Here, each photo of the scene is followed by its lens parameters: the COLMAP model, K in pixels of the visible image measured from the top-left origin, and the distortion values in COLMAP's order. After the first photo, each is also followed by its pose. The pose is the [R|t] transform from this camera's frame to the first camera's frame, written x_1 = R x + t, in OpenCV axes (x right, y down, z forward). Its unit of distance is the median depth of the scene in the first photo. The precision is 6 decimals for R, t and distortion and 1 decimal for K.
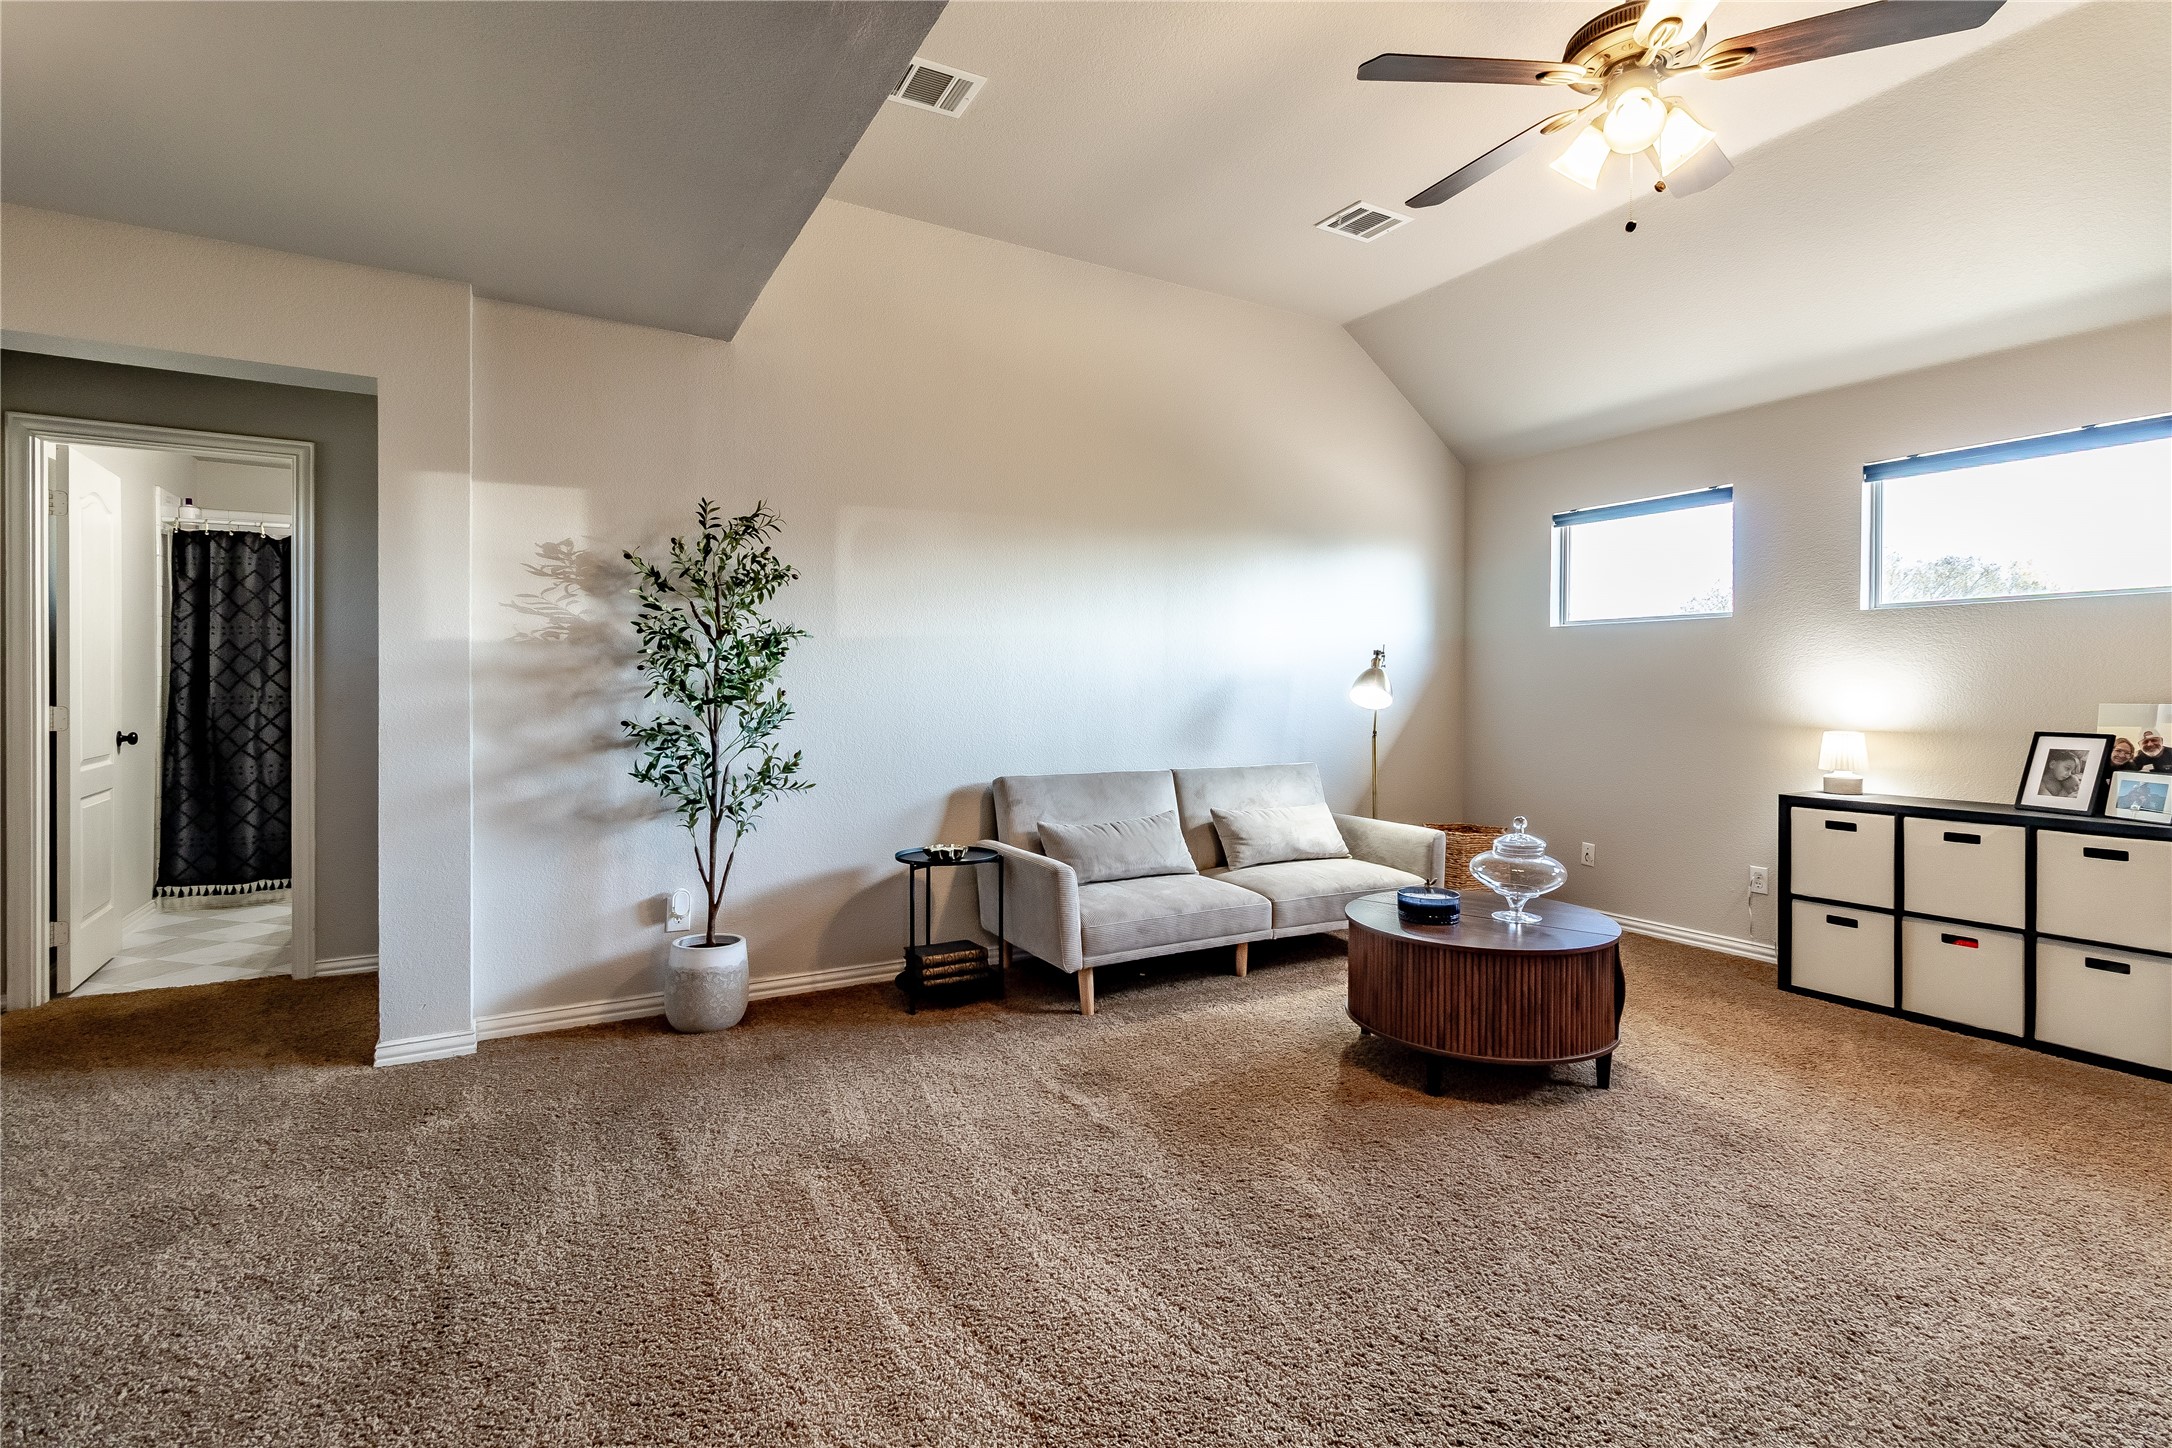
lens RADIAL K [[1031.2, 0, 1096.7], [0, 1031.2, 699.0], [0, 0, 1]] dist [0.001234, -0.000084]
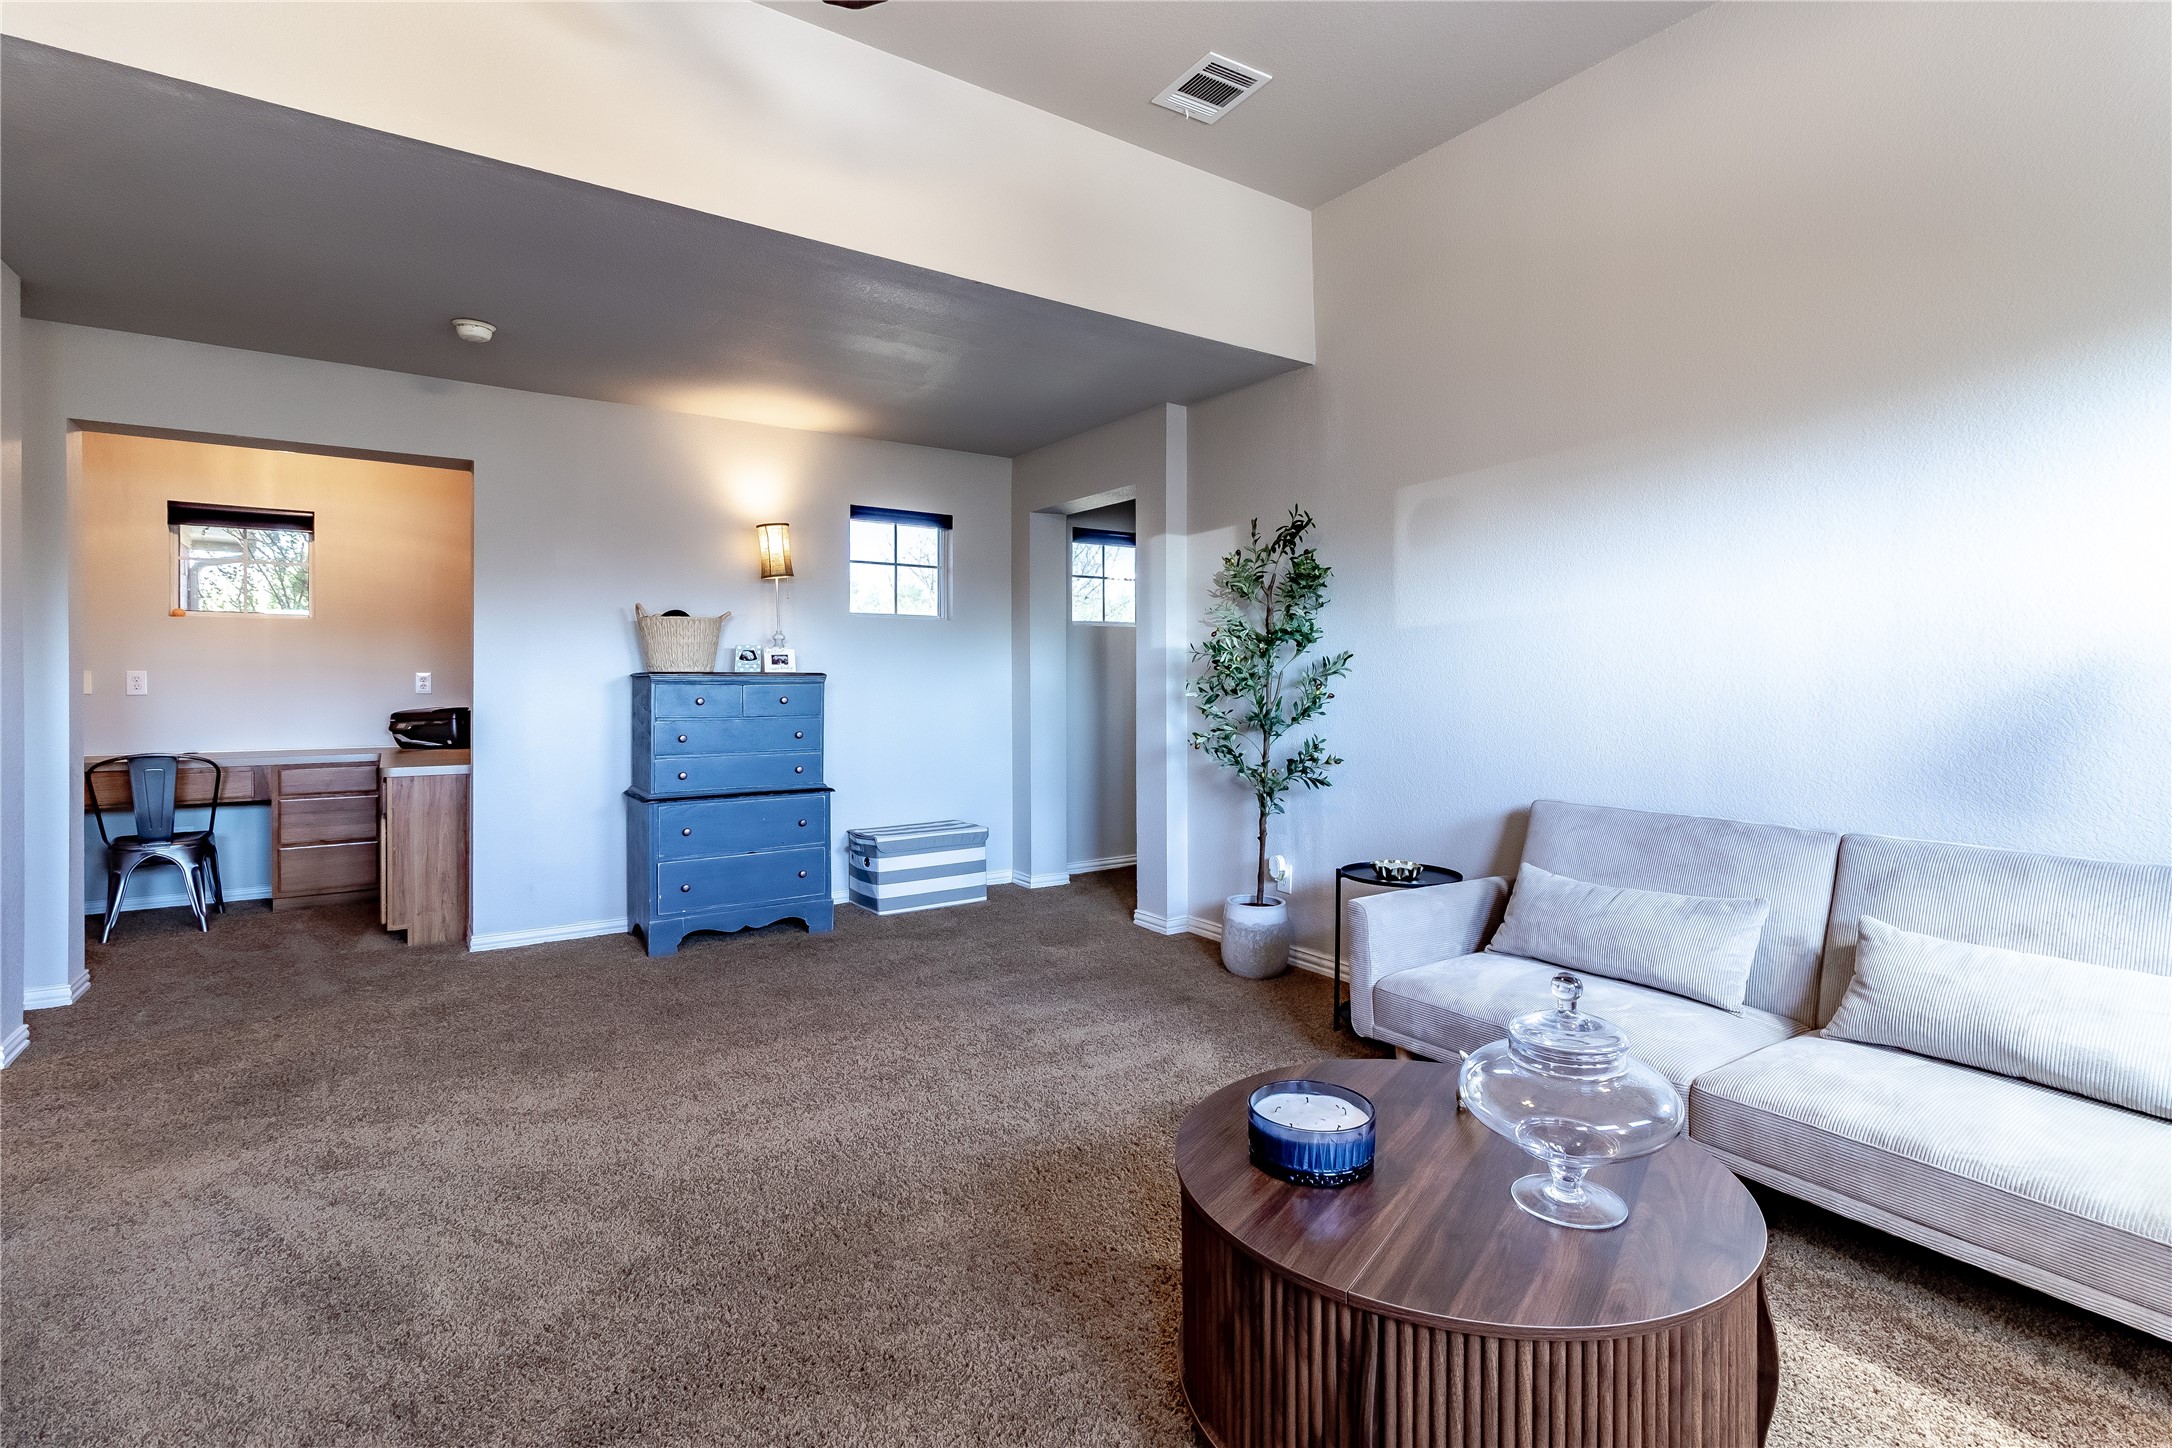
lens RADIAL K [[1031.2, 0, 1096.7], [0, 1031.2, 699.0], [0, 0, 1]] dist [0.001234, -0.000084]
pose [[0.085645, 0.021232, -0.996100, 0.750286], [-0.006663, 0.999763, 0.020737, -0.015426], [0.996303, 0.004861, 0.085766, 0.713261]]
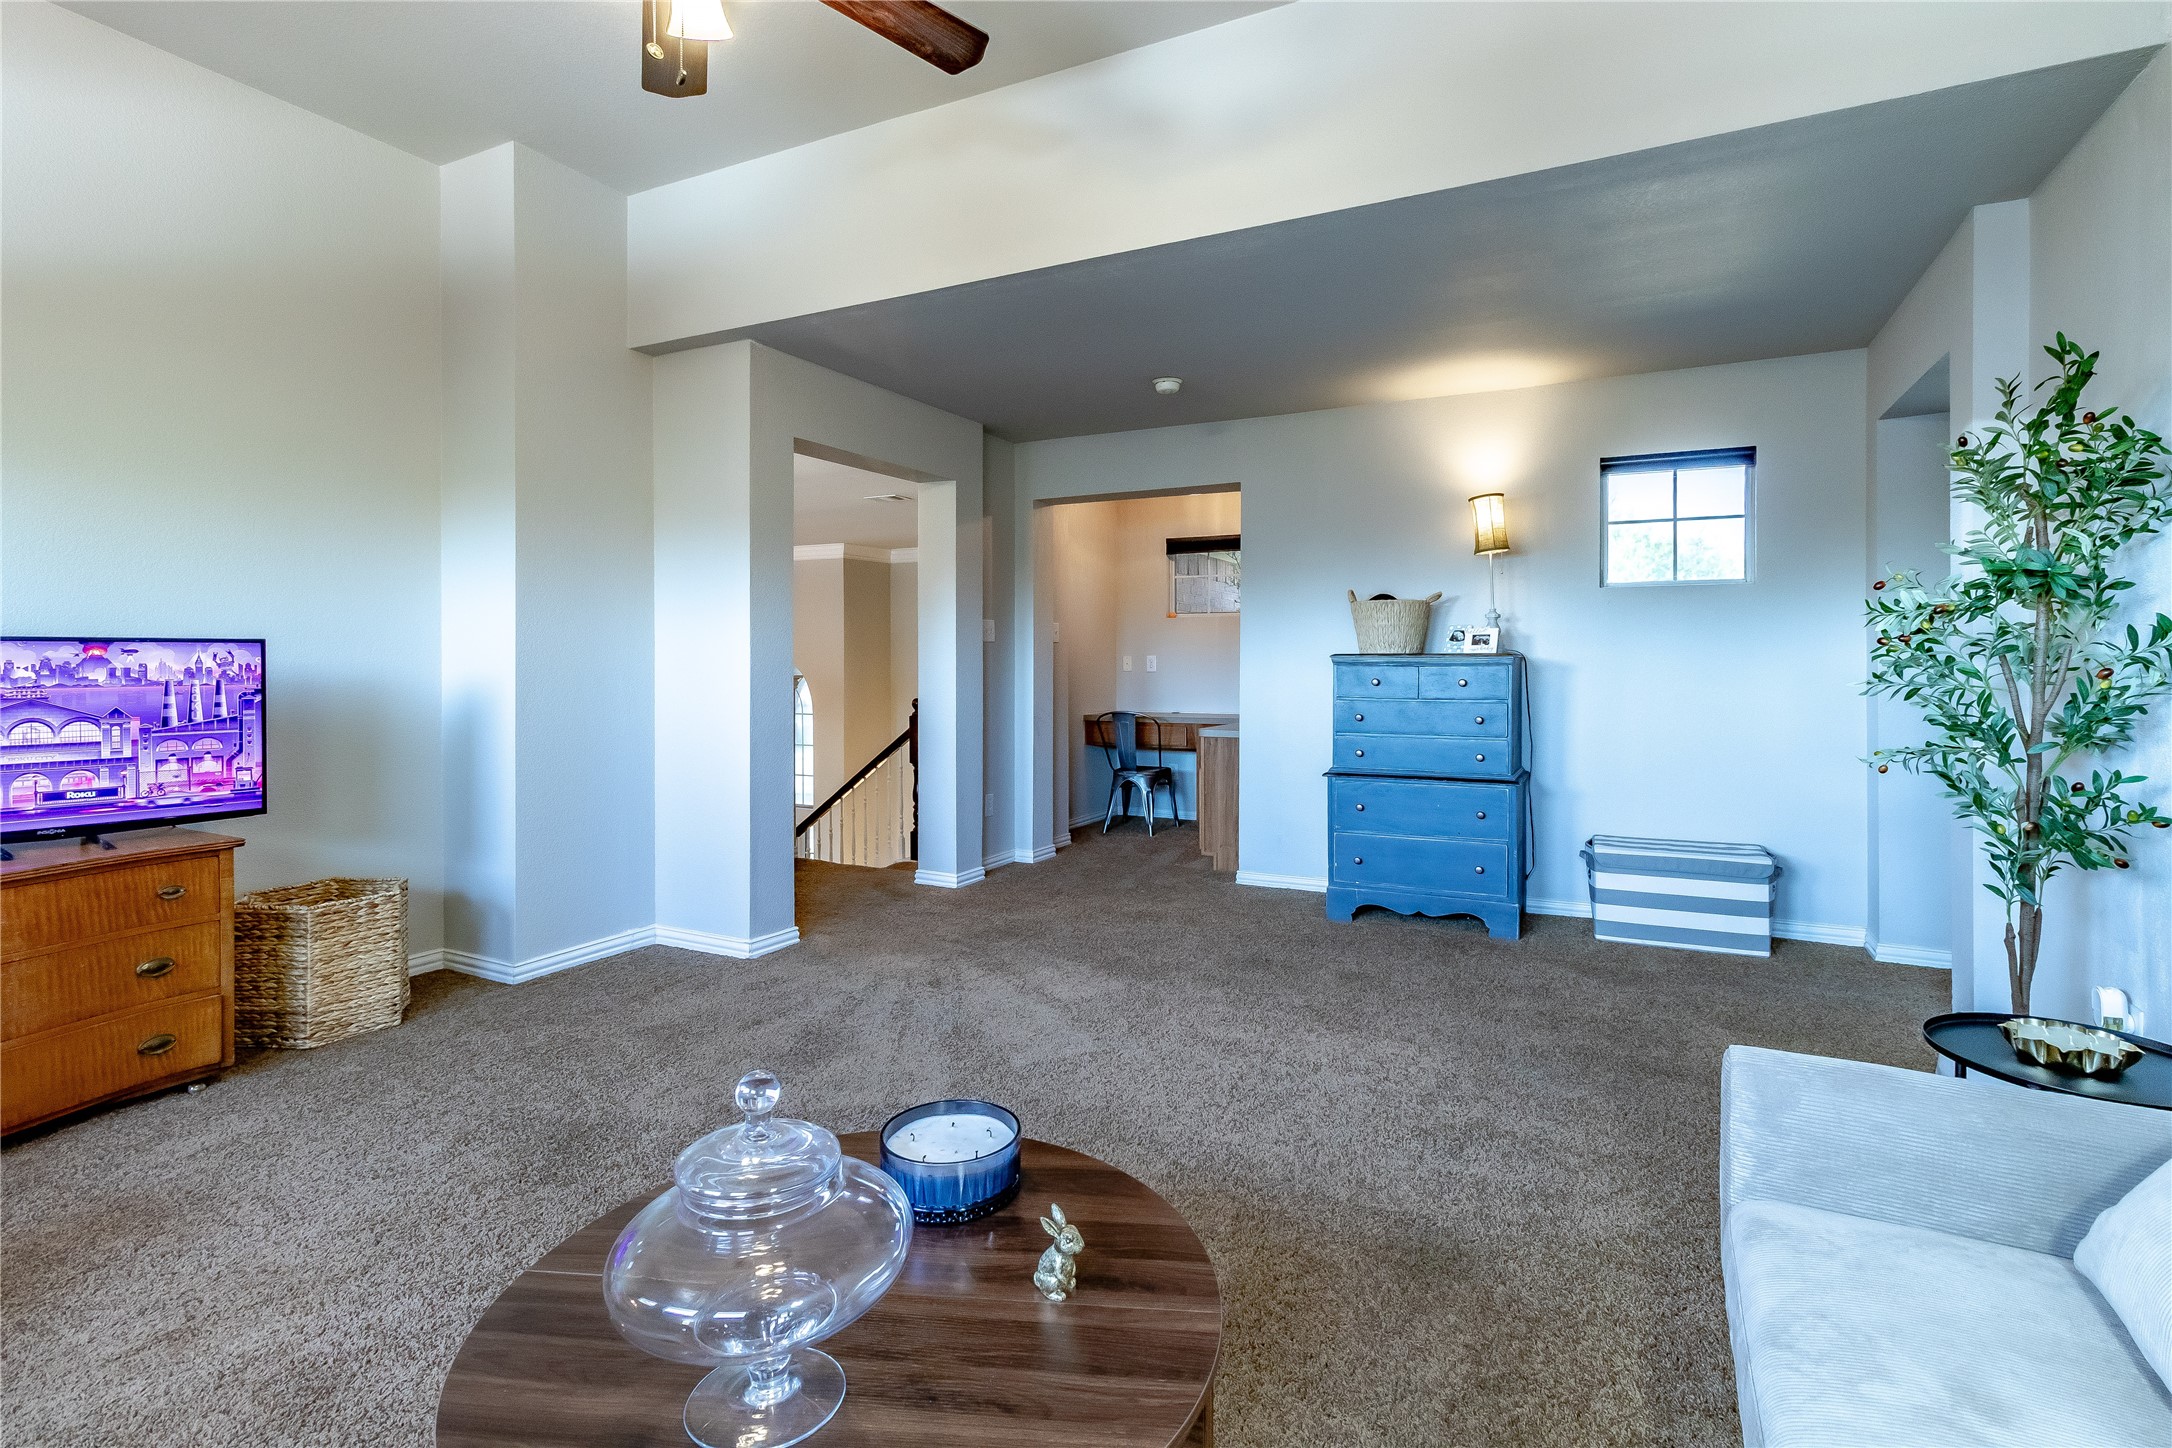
lens RADIAL K [[1017.5, 0, 1097.2], [0, 1017.5, 678.0], [0, 0, 1]] dist [0.002659, 0.000051]
pose [[-0.831776, 0.012874, -0.554962, 0.451565], [0.000385, 0.999744, 0.022615, -0.017589], [0.555111, 0.018596, -0.831569, 1.210111]]
